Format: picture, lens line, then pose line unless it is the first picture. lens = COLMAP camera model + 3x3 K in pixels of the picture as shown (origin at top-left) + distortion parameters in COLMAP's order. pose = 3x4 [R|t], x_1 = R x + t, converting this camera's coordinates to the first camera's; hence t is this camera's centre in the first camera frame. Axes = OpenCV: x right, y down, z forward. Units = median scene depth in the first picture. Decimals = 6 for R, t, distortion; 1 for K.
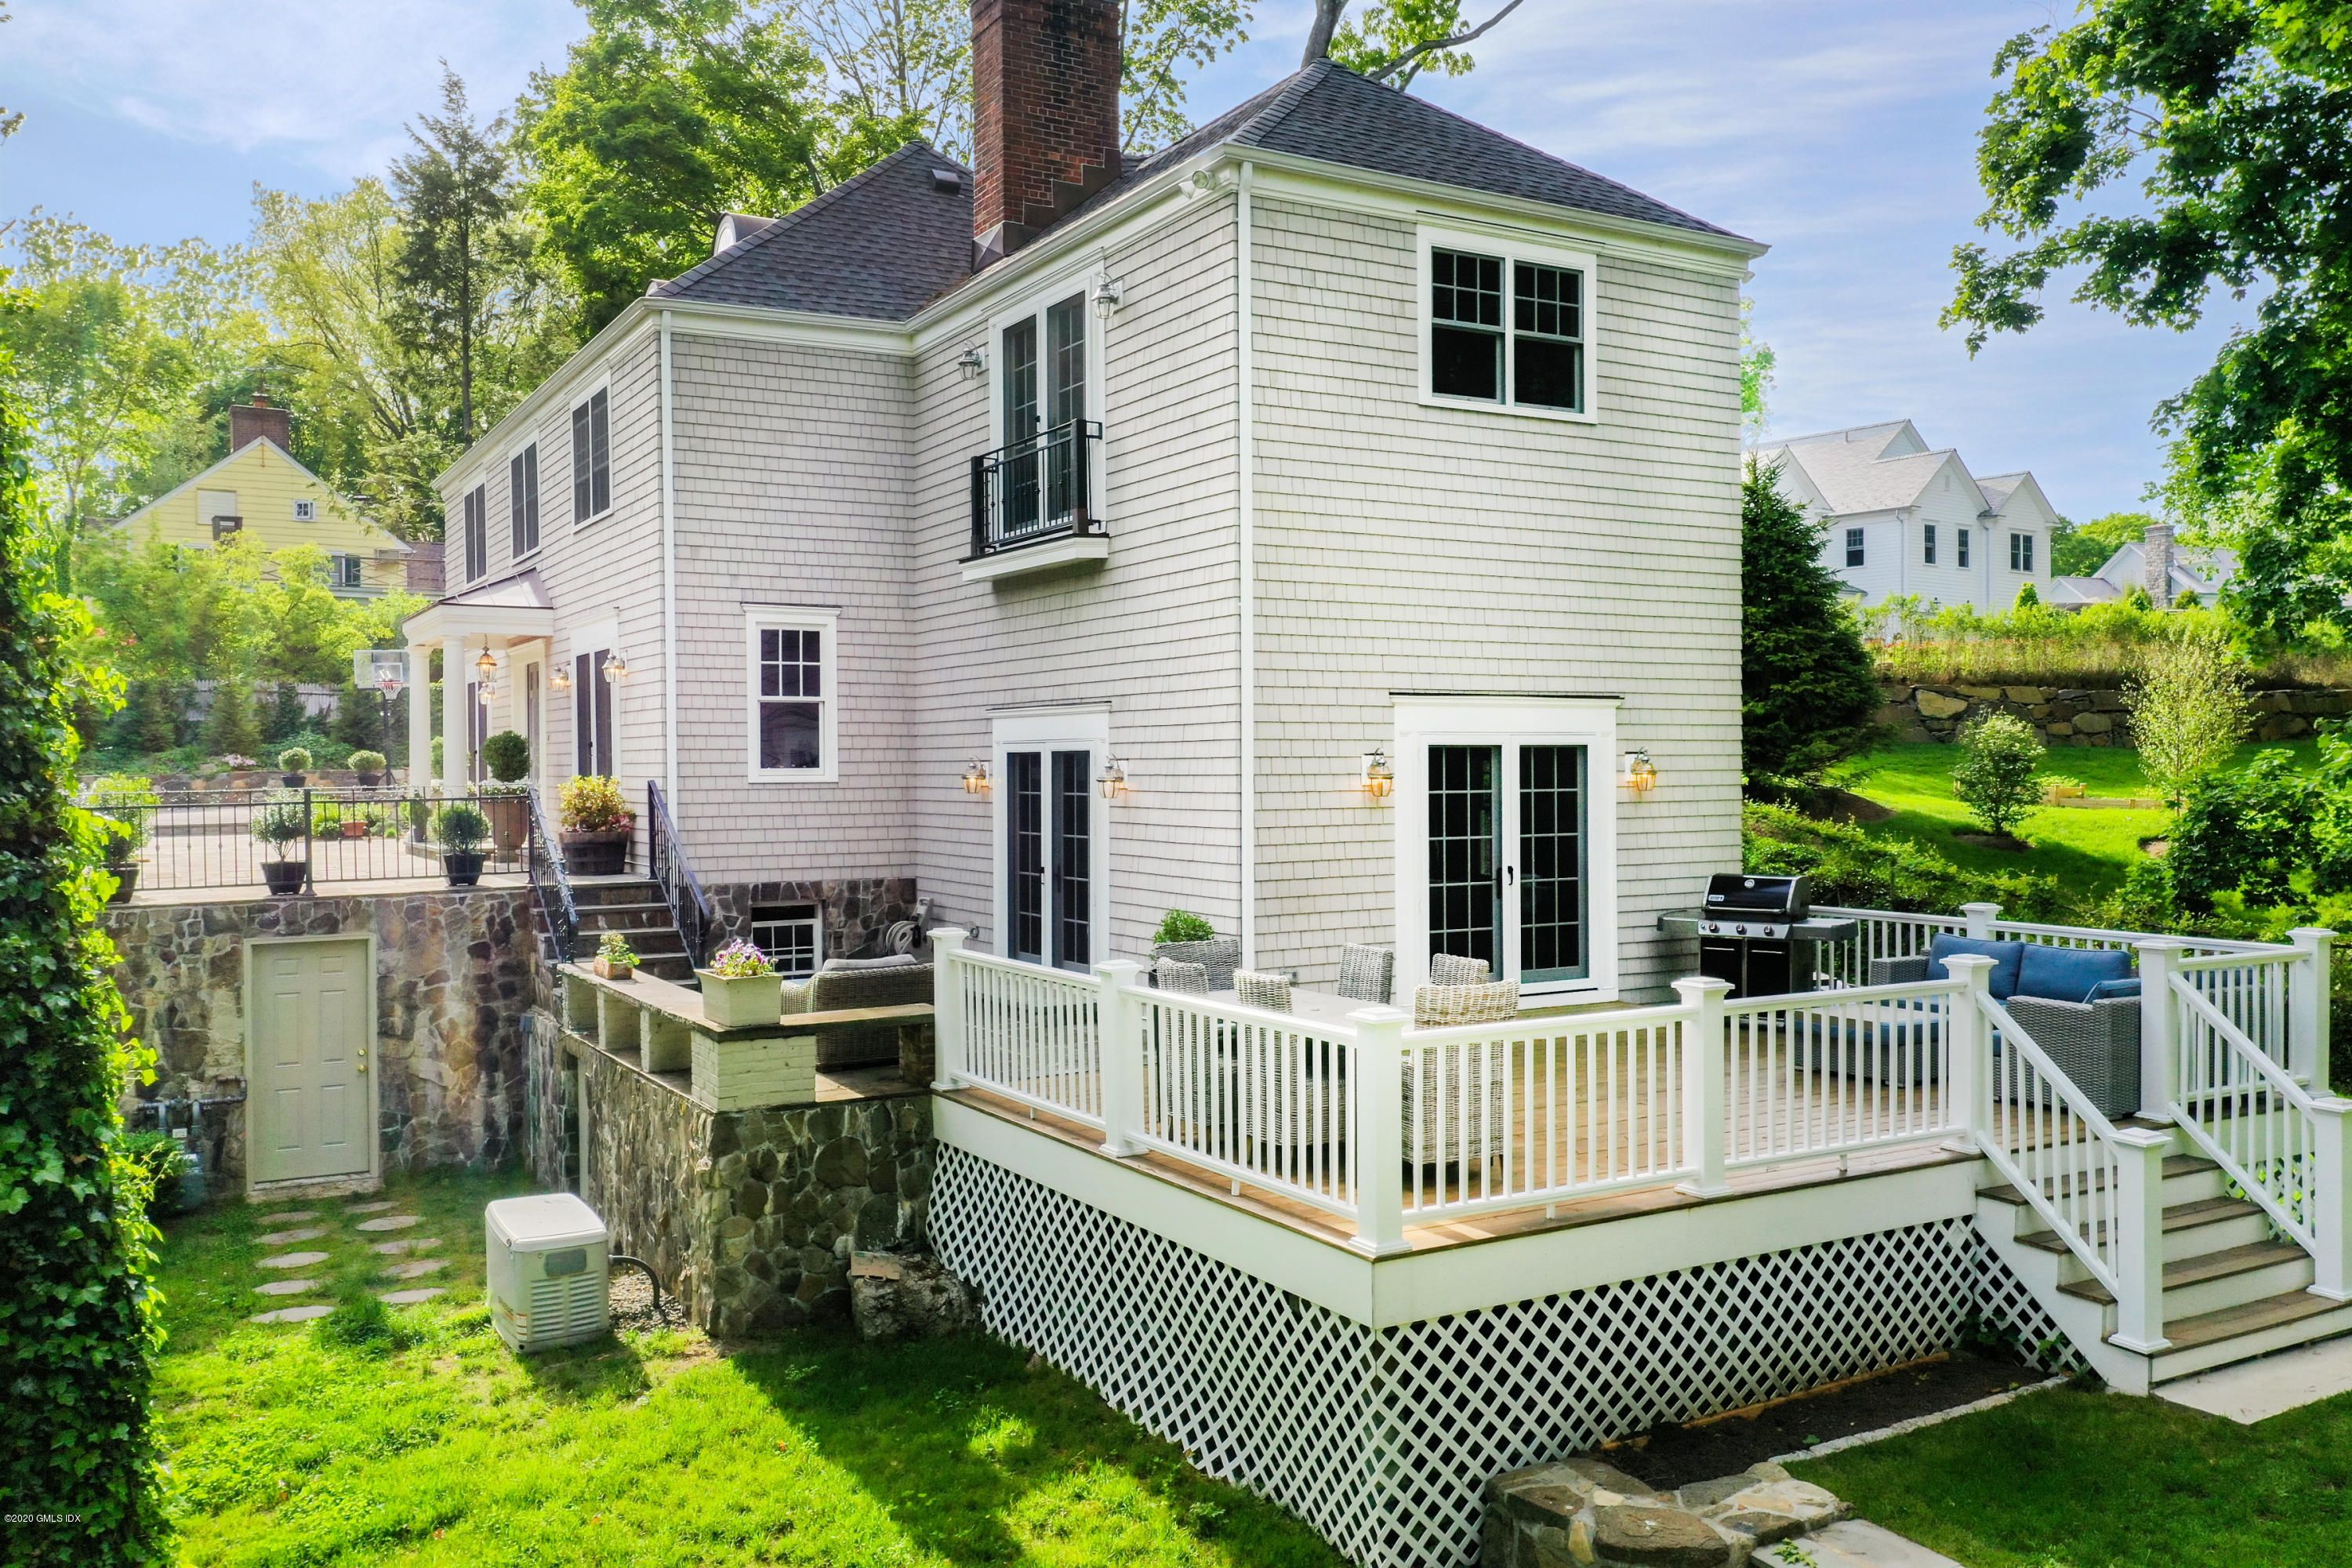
lens RADIAL K [[1874.9, 0, 1175.8], [0, 1874.9, 782.6], [0, 0, 1]] dist [0.013648, -0.021031]
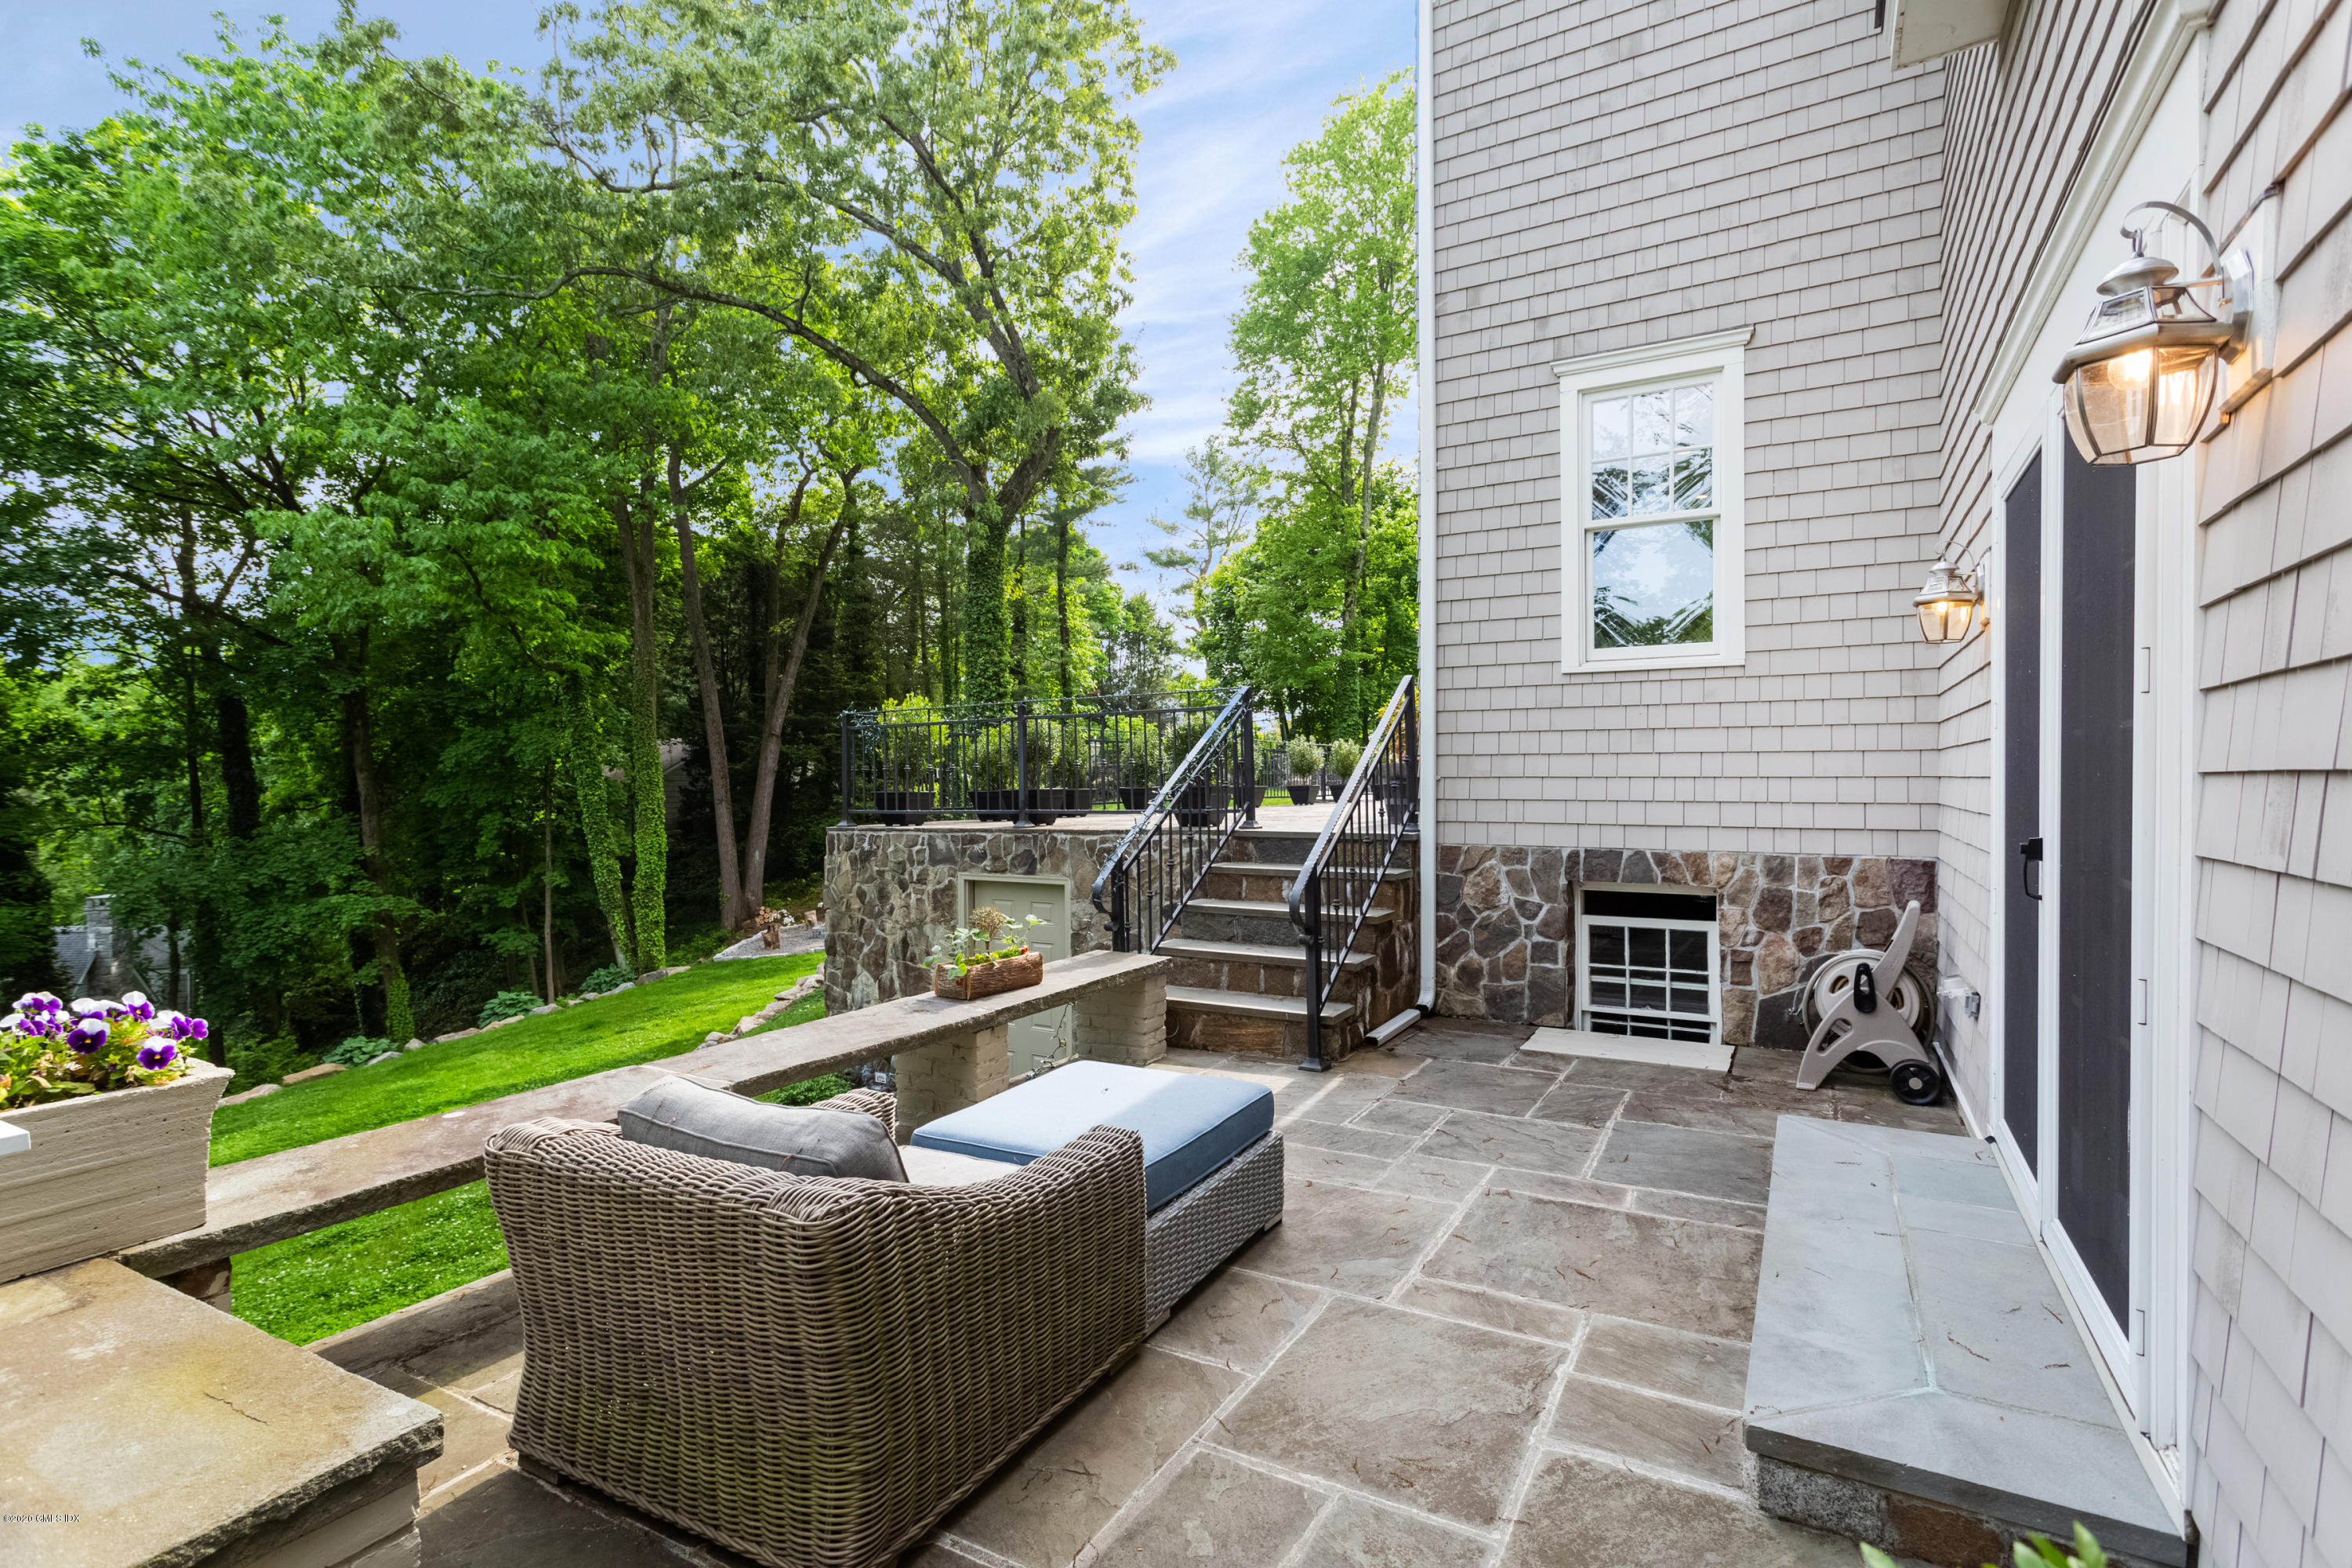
lens RADIAL K [[1106.9, 0, 1174.6], [0, 1106.9, 783.6], [0, 0, 1]] dist [0.001648, 0.001290]
pose [[0.503450, 0.005906, -0.864004, 0.005761], [-0.010940, 0.999940, 0.000461, 0.035160], [0.863955, 0.009221, 0.503484, 0.726140]]
